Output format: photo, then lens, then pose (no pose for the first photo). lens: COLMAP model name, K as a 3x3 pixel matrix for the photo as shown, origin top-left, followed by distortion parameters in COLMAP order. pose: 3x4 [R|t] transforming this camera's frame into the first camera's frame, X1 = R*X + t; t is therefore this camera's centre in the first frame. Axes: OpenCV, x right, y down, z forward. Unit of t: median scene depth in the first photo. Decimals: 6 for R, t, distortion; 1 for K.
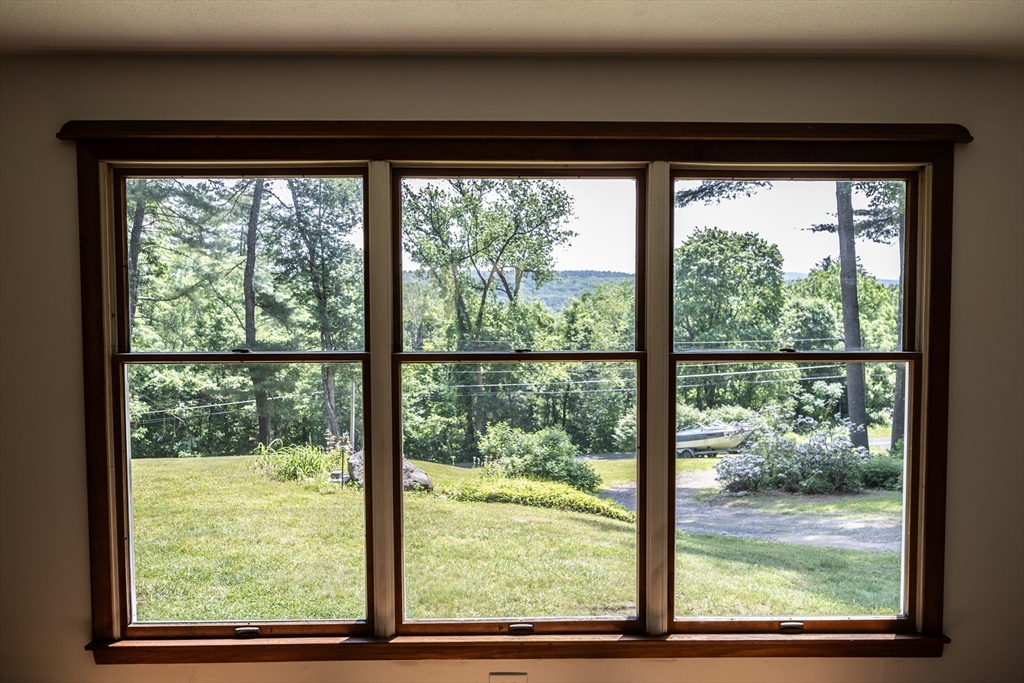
lens RADIAL K [[783.6, 0, 512.0], [0, 783.6, 341.5], [0, 0, 1]] dist [0.003922, 0.003630]
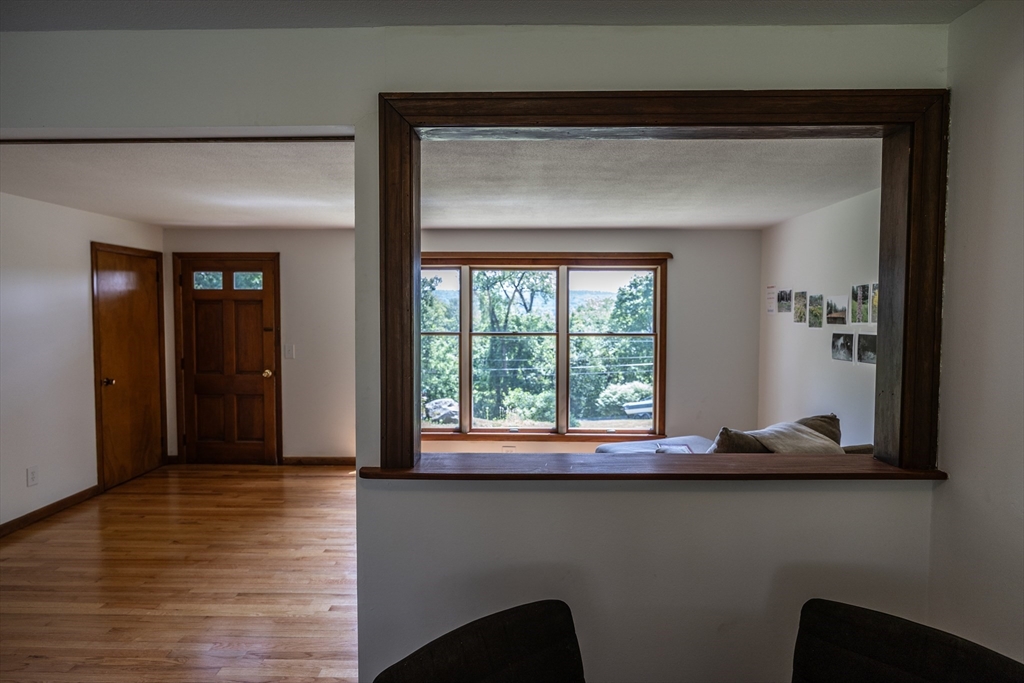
lens RADIAL K [[561.4, 0, 512.0], [0, 561.4, 341.5], [0, 0, 1]] dist [-0.004425, -0.000202]
pose [[0.999510, 0.007333, -0.030438, 0.009537], [-0.007276, 0.999972, 0.001990, 0.006436], [0.030451, -0.001768, 0.999535, -0.151815]]
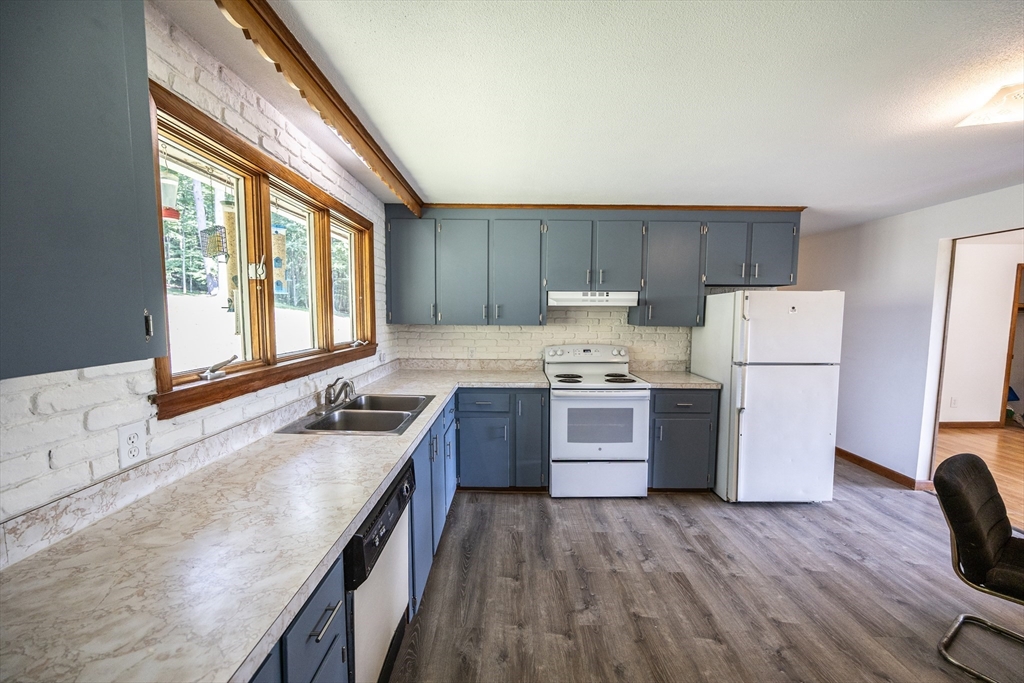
lens RADIAL K [[397.8, 0, 513.5], [0, 397.8, 343.9], [0, 0, 1]] dist [-0.001174, 0.000105]
pose [[-0.006637, 0.083768, -0.996463, 0.088222], [-0.055060, 0.994943, 0.084007, 0.015058], [0.998461, 0.055423, -0.001991, -0.245551]]
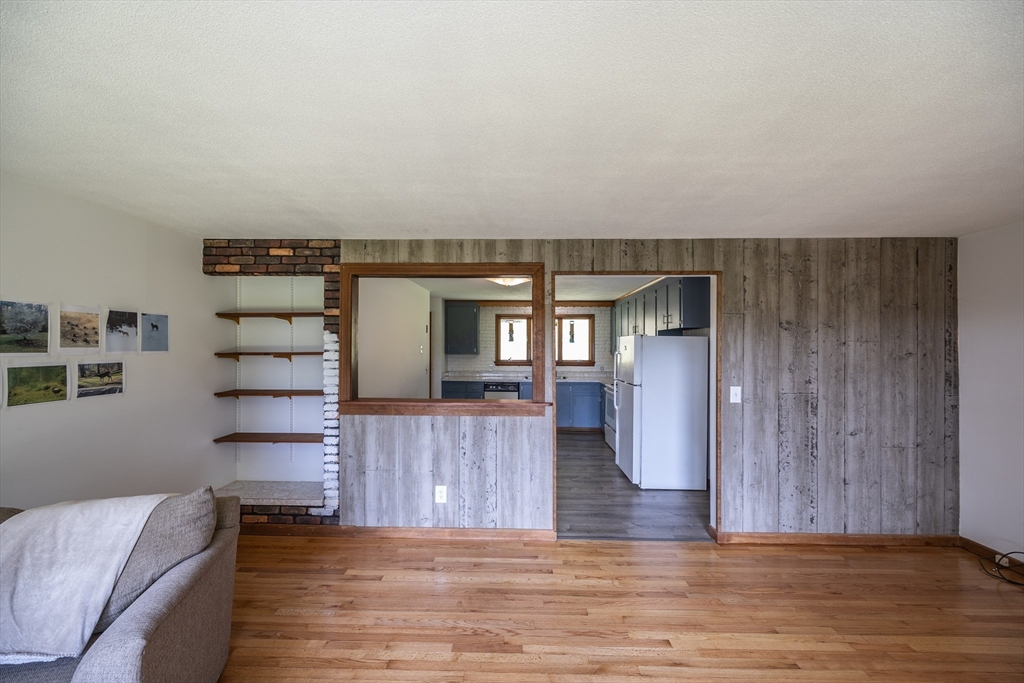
lens RADIAL K [[397.1, 0, 513.3], [0, 397.1, 347.3], [0, 0, 1]] dist [-0.002014, -0.000196]
pose [[-0.999414, 0.001560, 0.034188, -0.007441], [0.003290, 0.998712, 0.050624, -0.004217], [-0.034065, 0.050707, -0.998132, 0.111378]]
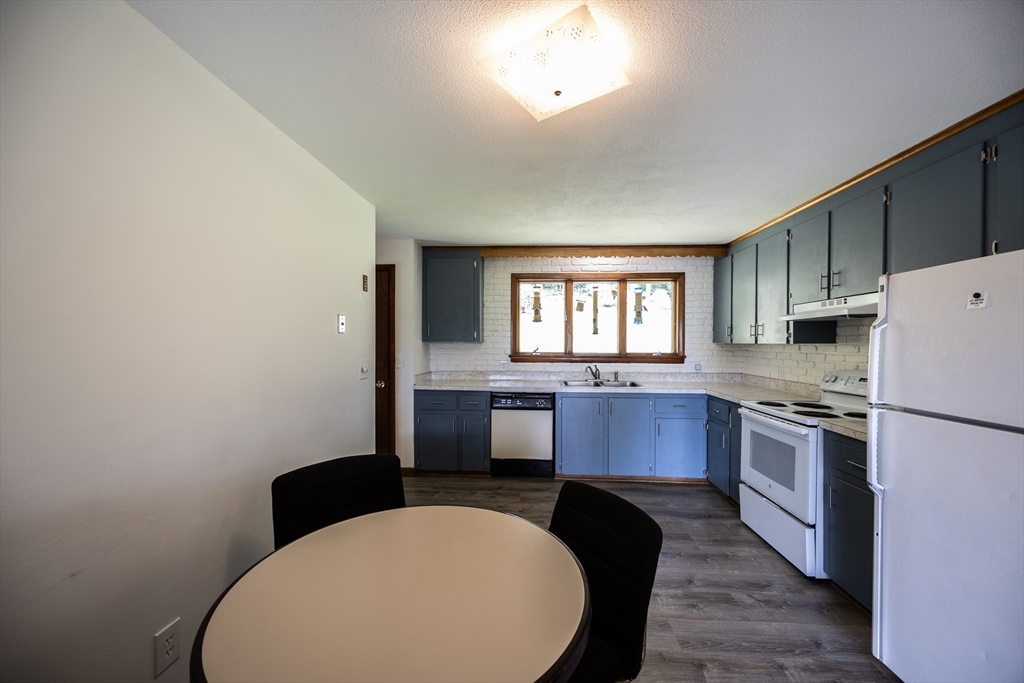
lens RADIAL K [[393.0, 0, 513.8], [0, 393.0, 344.3], [0, 0, 1]] dist [-0.001839, -0.000249]
pose [[-0.997542, 0.000331, 0.070071, 0.006992], [0.003969, 0.998650, 0.051796, 0.012713], [-0.069959, 0.051946, -0.996196, -0.064030]]
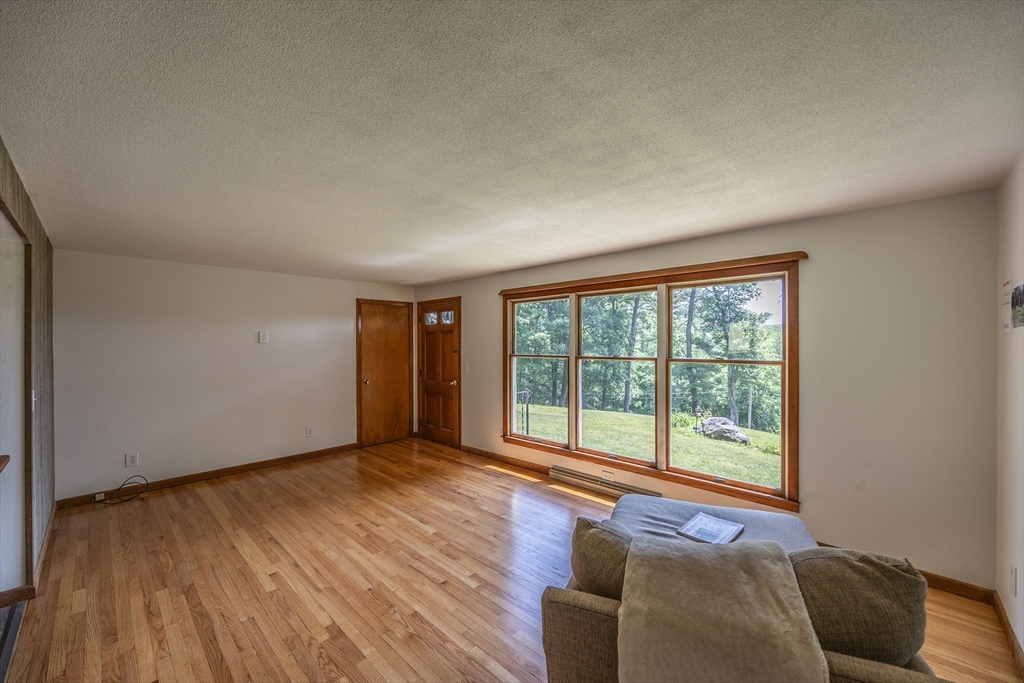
lens RADIAL K [[397.8, 0, 513.5], [0, 397.8, 343.9], [0, 0, 1]] dist [-0.001174, 0.000105]
pose [[0.716437, 0.002505, -0.697647, 0.110554], [-0.034501, 0.998897, -0.031843, 0.003940], [0.696798, 0.046883, 0.715733, -0.039533]]
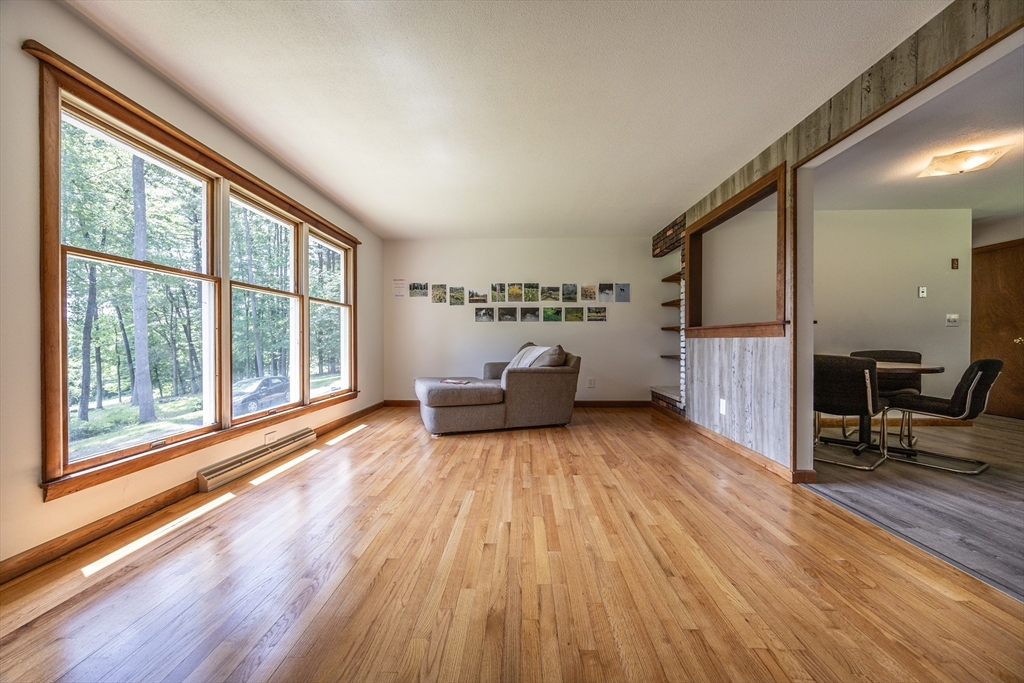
lens RADIAL K [[393.0, 0, 513.8], [0, 393.0, 344.3], [0, 0, 1]] dist [-0.001839, -0.000249]
pose [[0.038537, -0.002748, 0.999253, -0.162211], [0.048219, 0.998836, 0.000887, 0.031061], [-0.998093, 0.048149, 0.038625, 0.039946]]
